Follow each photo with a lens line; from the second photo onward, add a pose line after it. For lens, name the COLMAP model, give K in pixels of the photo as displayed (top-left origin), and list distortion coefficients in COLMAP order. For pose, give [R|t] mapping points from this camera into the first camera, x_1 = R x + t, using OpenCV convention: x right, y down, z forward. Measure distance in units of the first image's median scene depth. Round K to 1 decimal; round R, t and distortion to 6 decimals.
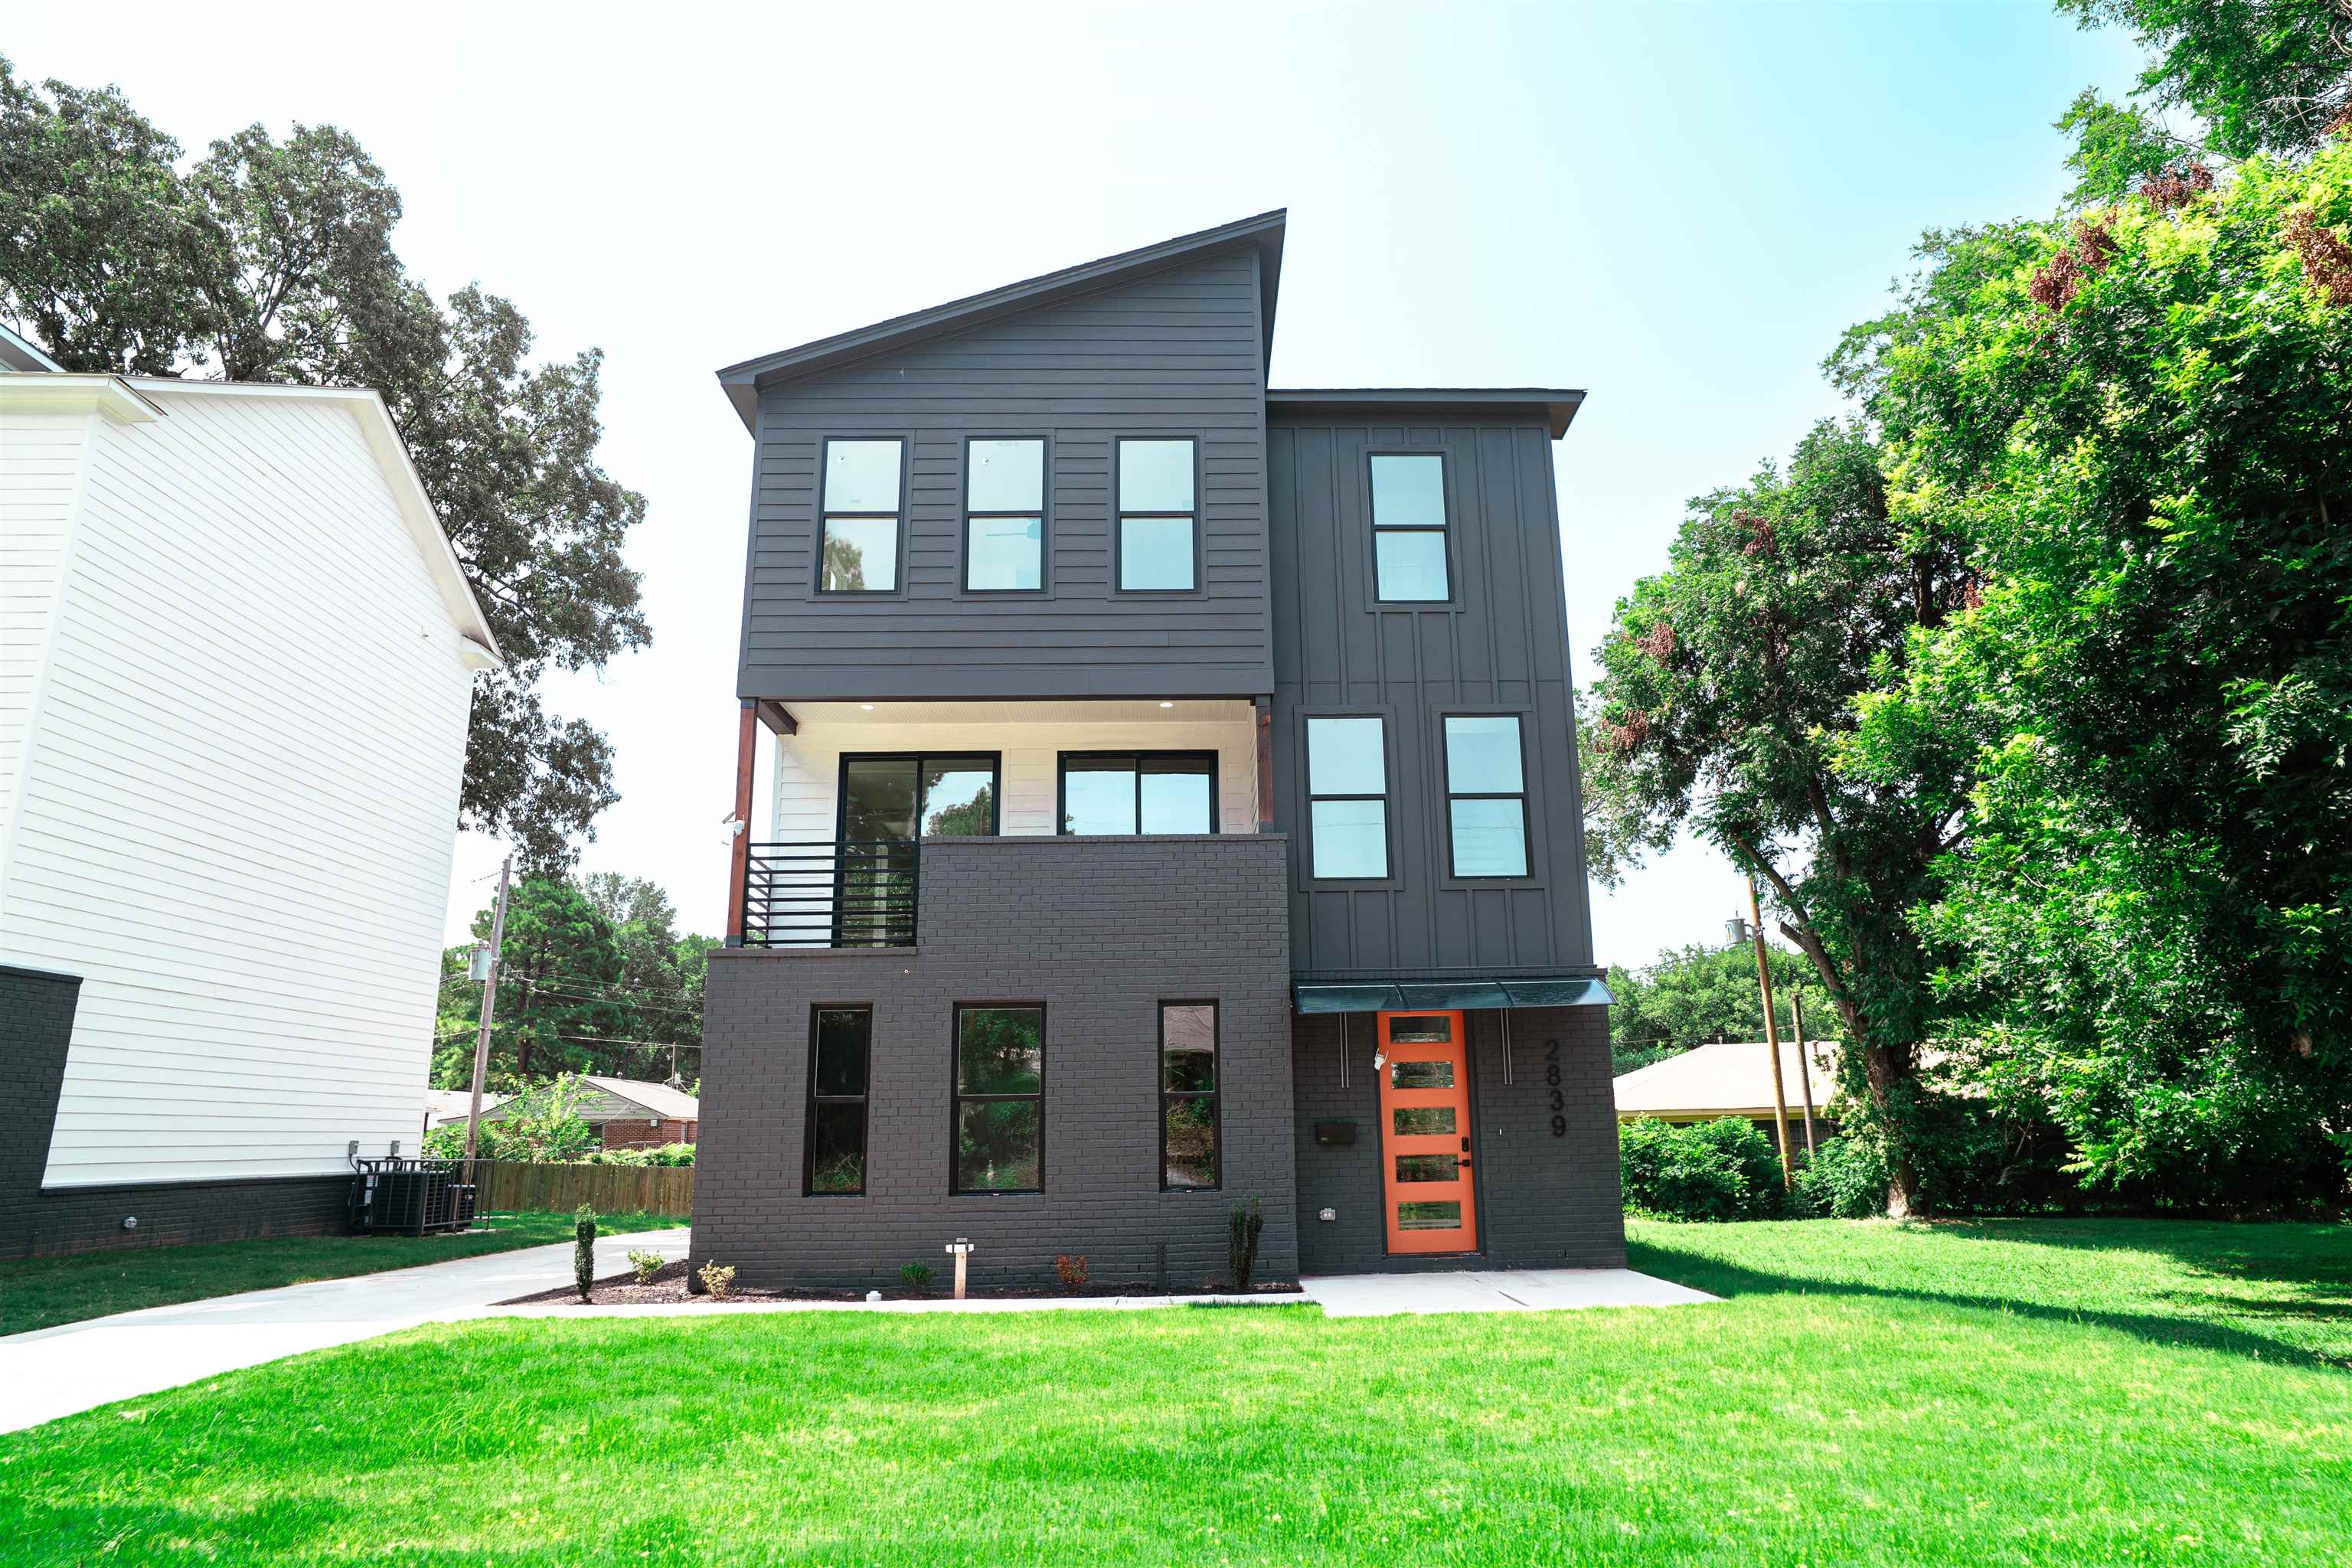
lens RADIAL K [[1400.7, 0, 1170.9], [0, 1400.7, 786.9], [0, 0, 1]] dist [-0.070644, 0.057017]
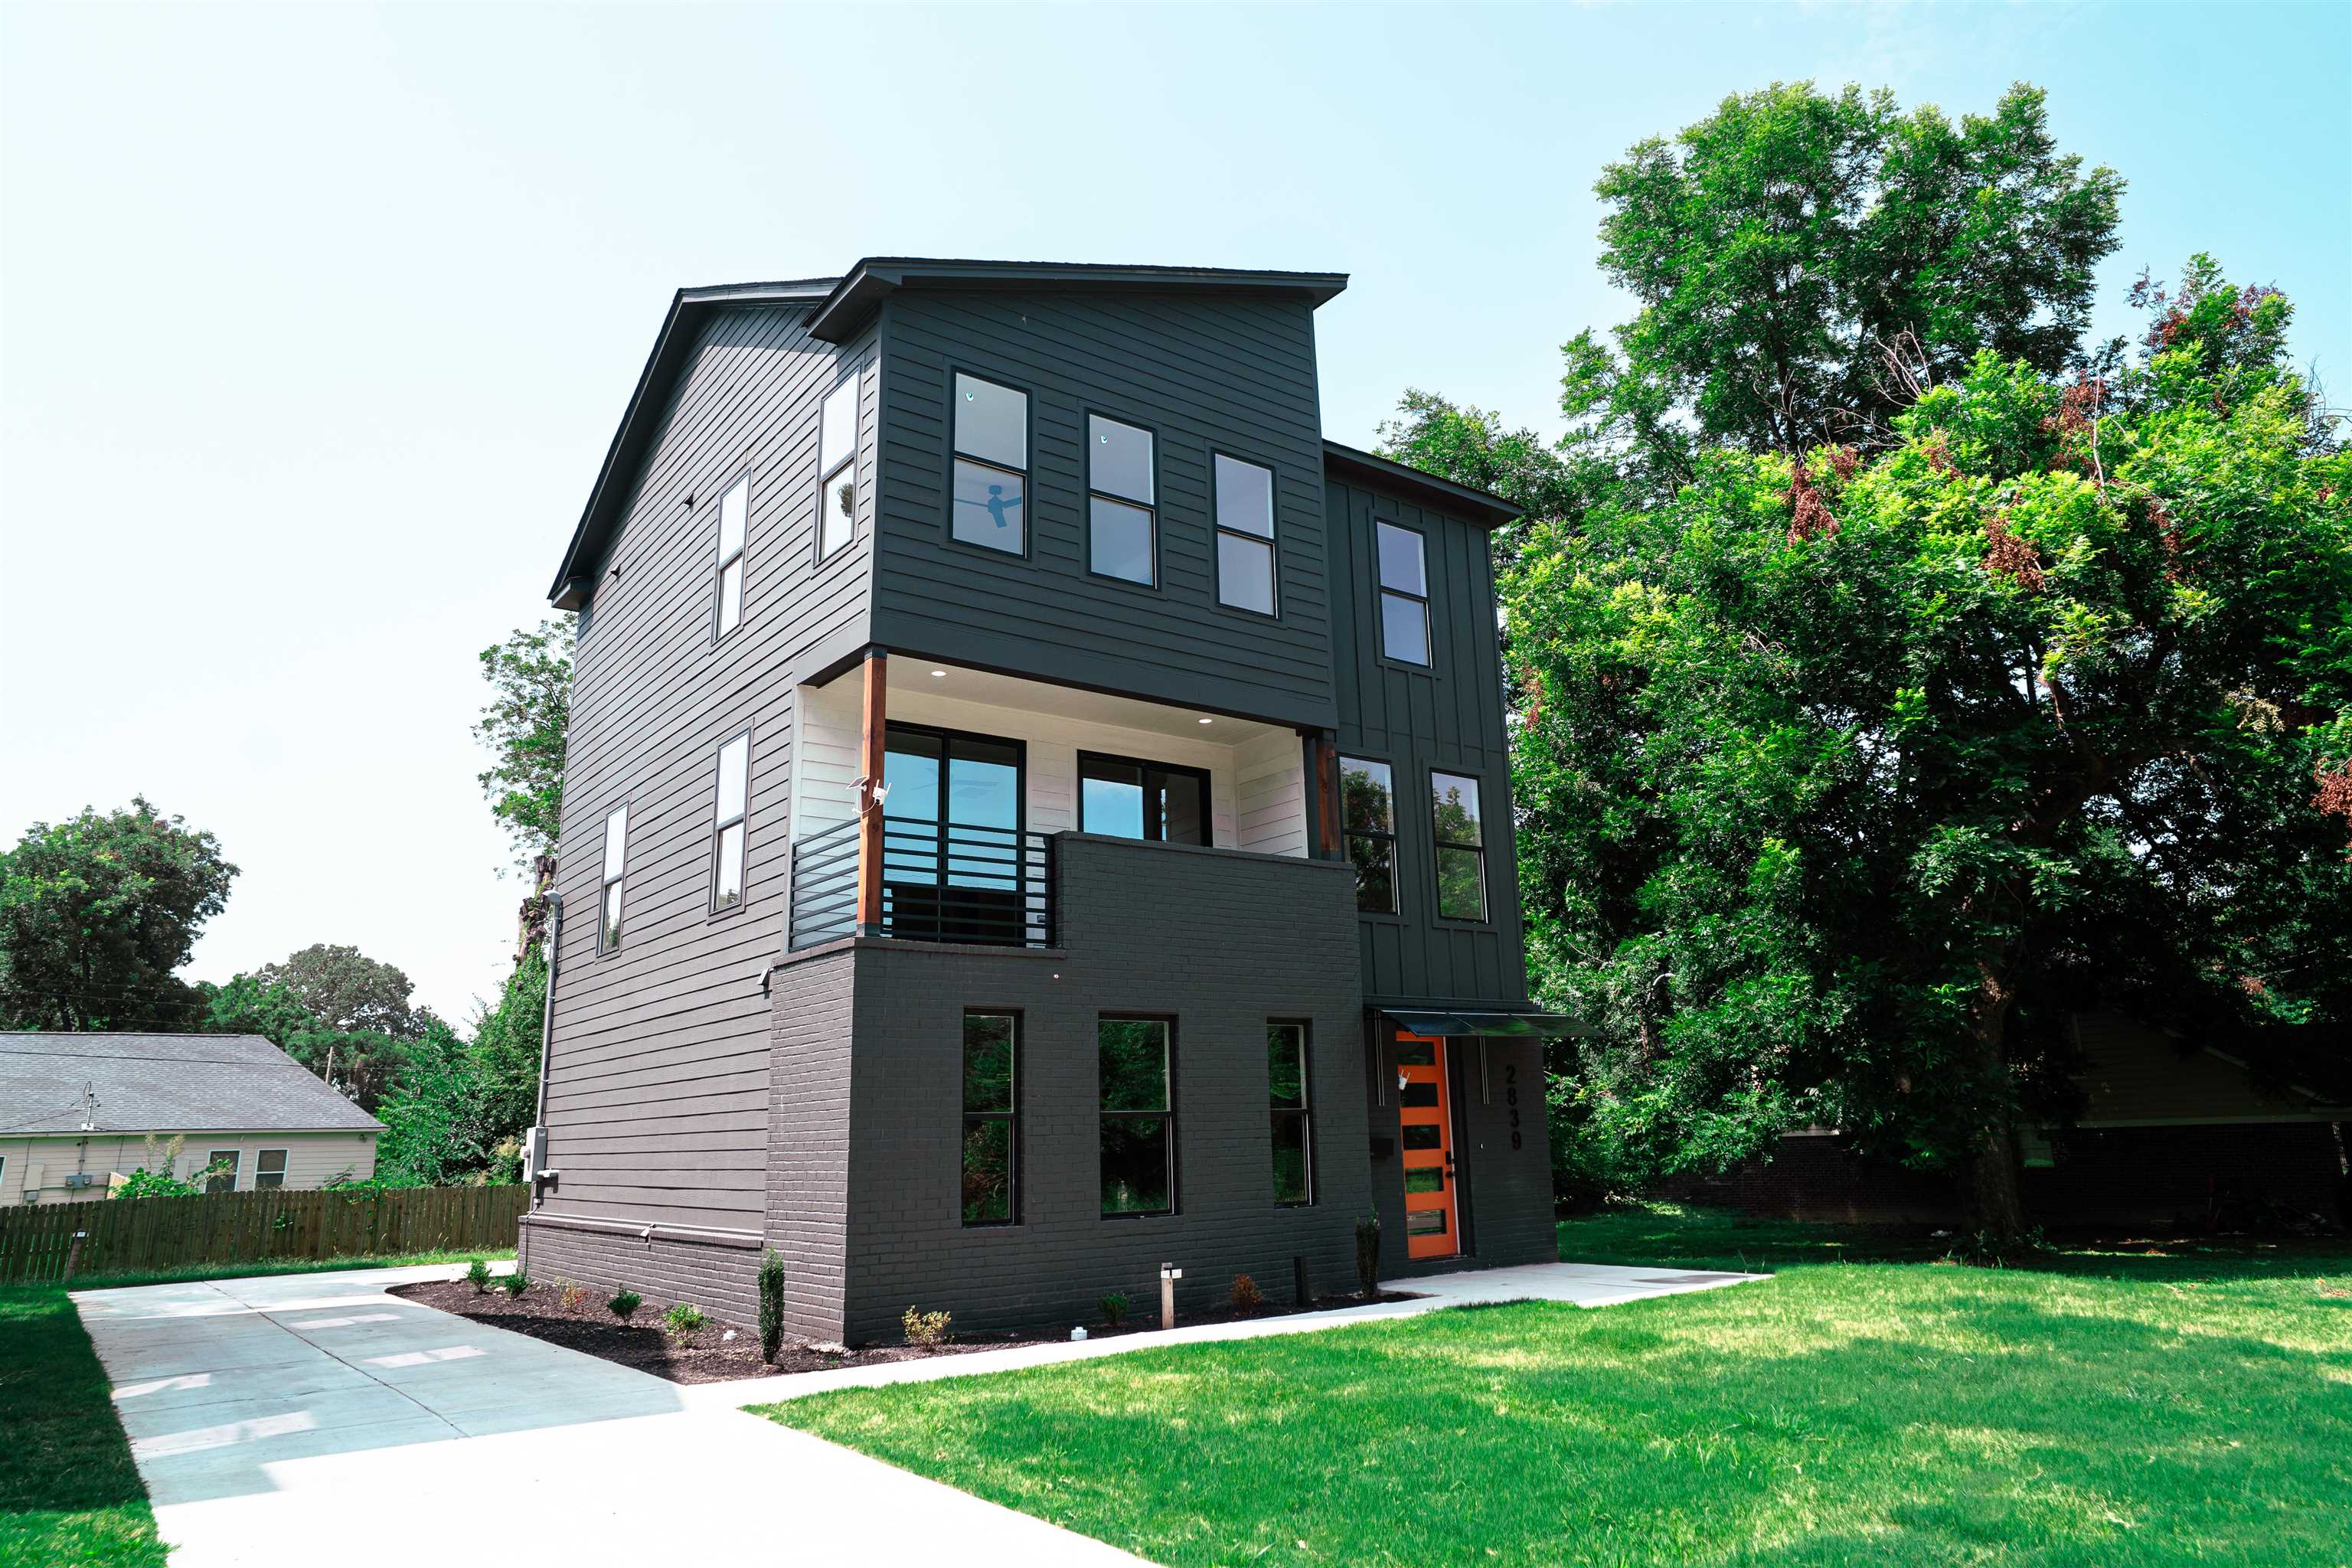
lens RADIAL K [[1415.7, 0, 1176.0], [0, 1415.7, 784.0], [0, 0, 1]] dist [-0.038152, 0.000253]
pose [[0.837588, 0.127143, 0.531302, -0.578465], [-0.121817, 0.991521, -0.045232, 0.035798], [-0.532548, -0.026836, 0.845974, 0.159522]]
